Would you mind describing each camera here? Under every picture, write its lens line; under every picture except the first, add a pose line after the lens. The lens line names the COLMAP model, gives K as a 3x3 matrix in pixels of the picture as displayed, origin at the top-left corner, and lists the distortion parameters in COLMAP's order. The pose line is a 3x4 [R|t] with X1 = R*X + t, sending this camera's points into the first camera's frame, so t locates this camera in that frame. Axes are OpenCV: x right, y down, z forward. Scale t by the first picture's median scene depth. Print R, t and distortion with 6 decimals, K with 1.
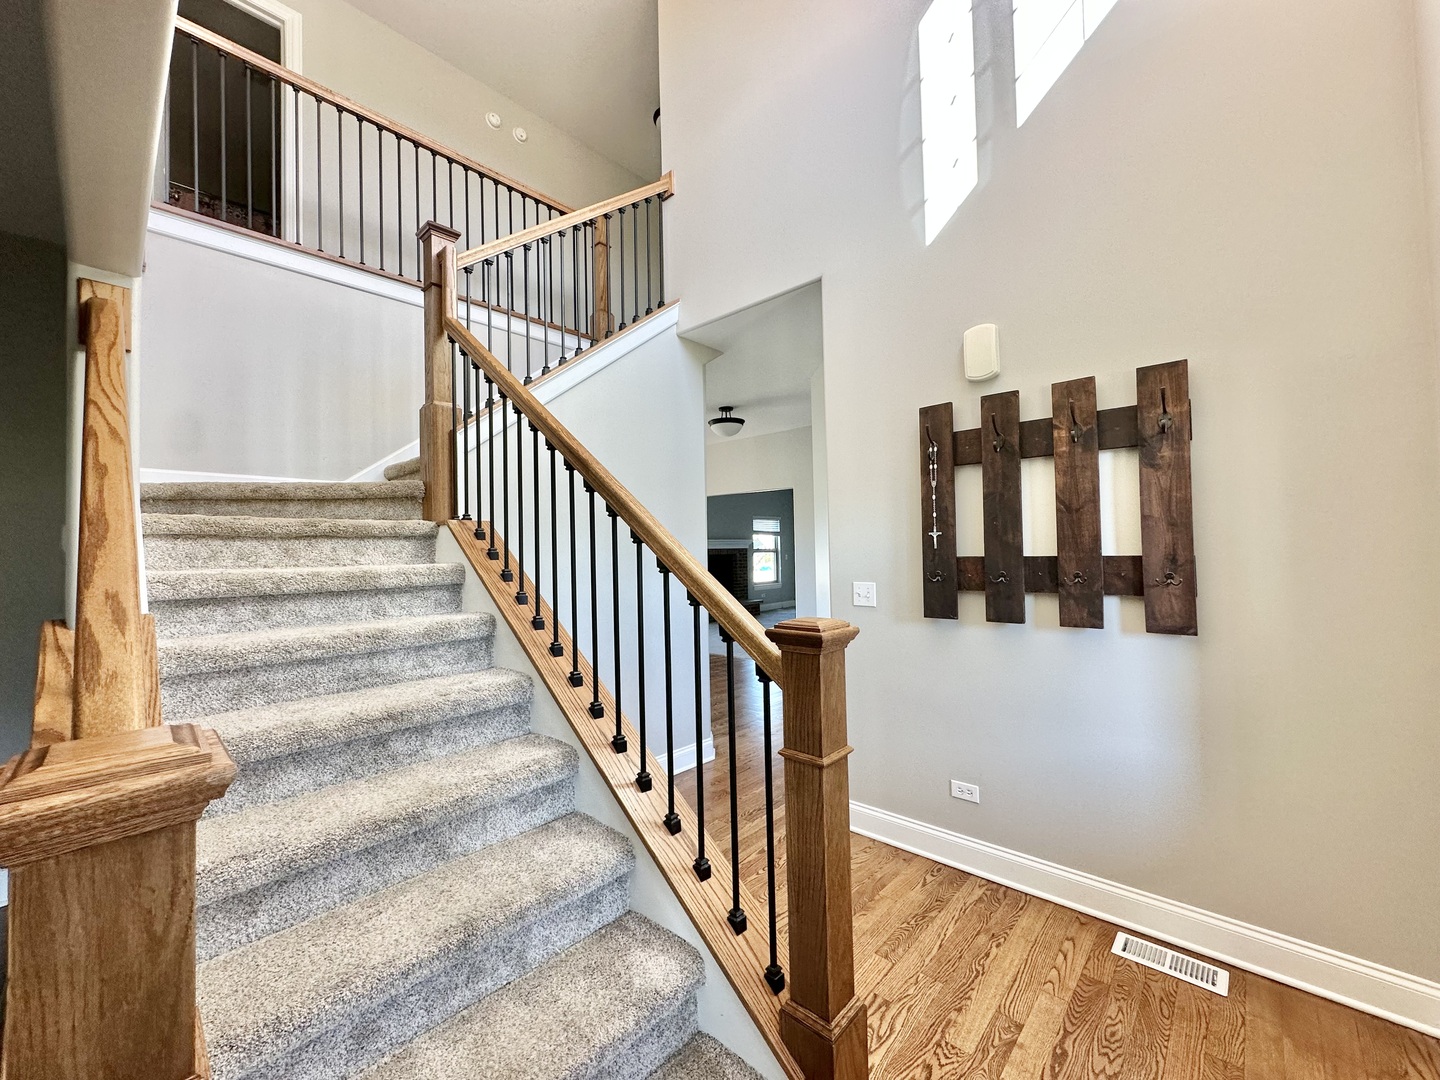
lens RADIAL K [[575.4, 0, 719.7], [0, 575.4, 532.5], [0, 0, 1]] dist [-0.003779, 0.000845]
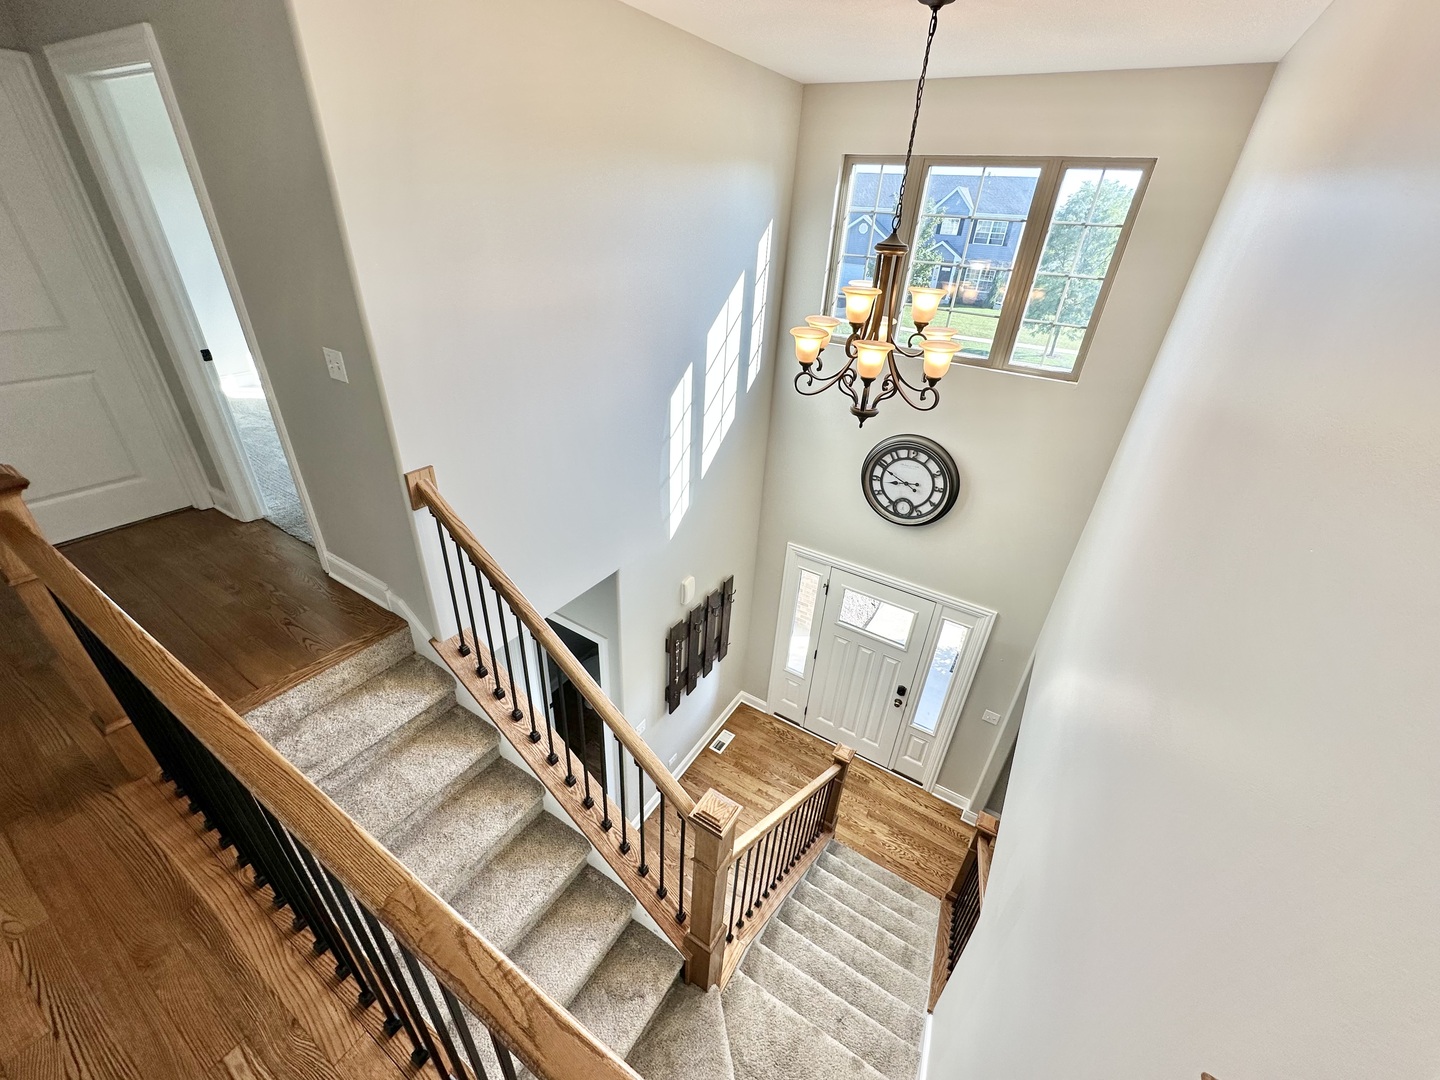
lens RADIAL K [[575.4, 0, 717.5], [0, 575.4, 543.8], [0, 0, 1]] dist [-0.003779, 0.000845]
pose [[-0.186195, -0.485158, 0.854373, -1.073519], [-0.057766, 0.873481, 0.483420, -1.337391], [-0.980813, 0.040657, -0.190663, 1.243059]]
